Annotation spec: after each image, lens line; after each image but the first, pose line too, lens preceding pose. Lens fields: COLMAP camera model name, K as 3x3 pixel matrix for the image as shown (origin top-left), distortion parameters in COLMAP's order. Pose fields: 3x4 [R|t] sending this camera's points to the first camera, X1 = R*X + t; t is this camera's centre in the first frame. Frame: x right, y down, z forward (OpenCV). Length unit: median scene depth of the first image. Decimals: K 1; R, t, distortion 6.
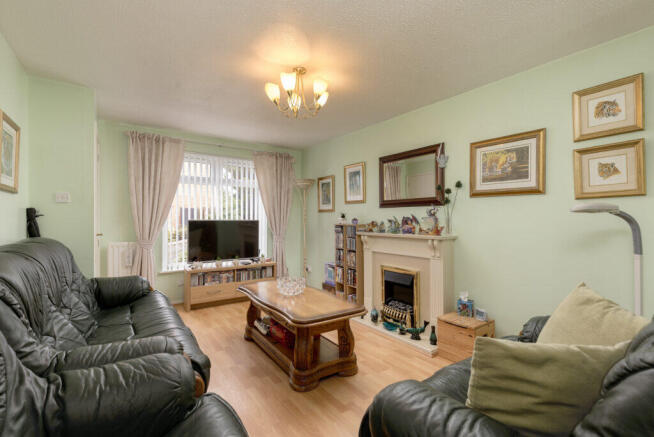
lens RADIAL K [[292.6, 0, 327.0], [0, 292.6, 217.1], [0, 0, 1]] dist [0.000529, 0.000340]
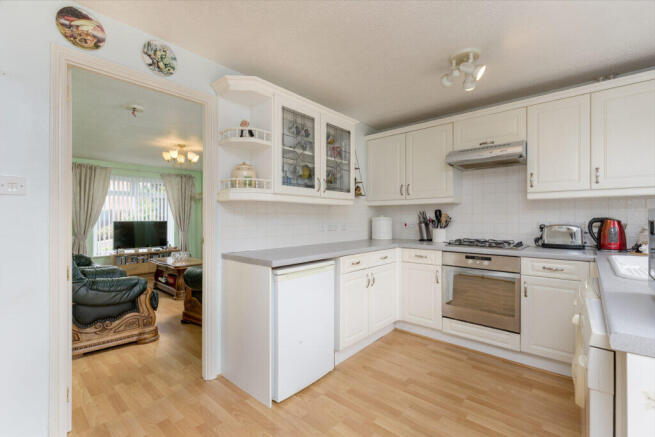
lens RADIAL K [[293.0, 0, 329.2], [0, 293.0, 218.0], [0, 0, 1]] dist [0.000529, 0.000340]
pose [[0.975199, -0.001906, 0.221323, 0.244600], [0.001619, 0.999998, 0.001480, -0.005083], [-0.221325, -0.001085, 0.975199, -0.642428]]
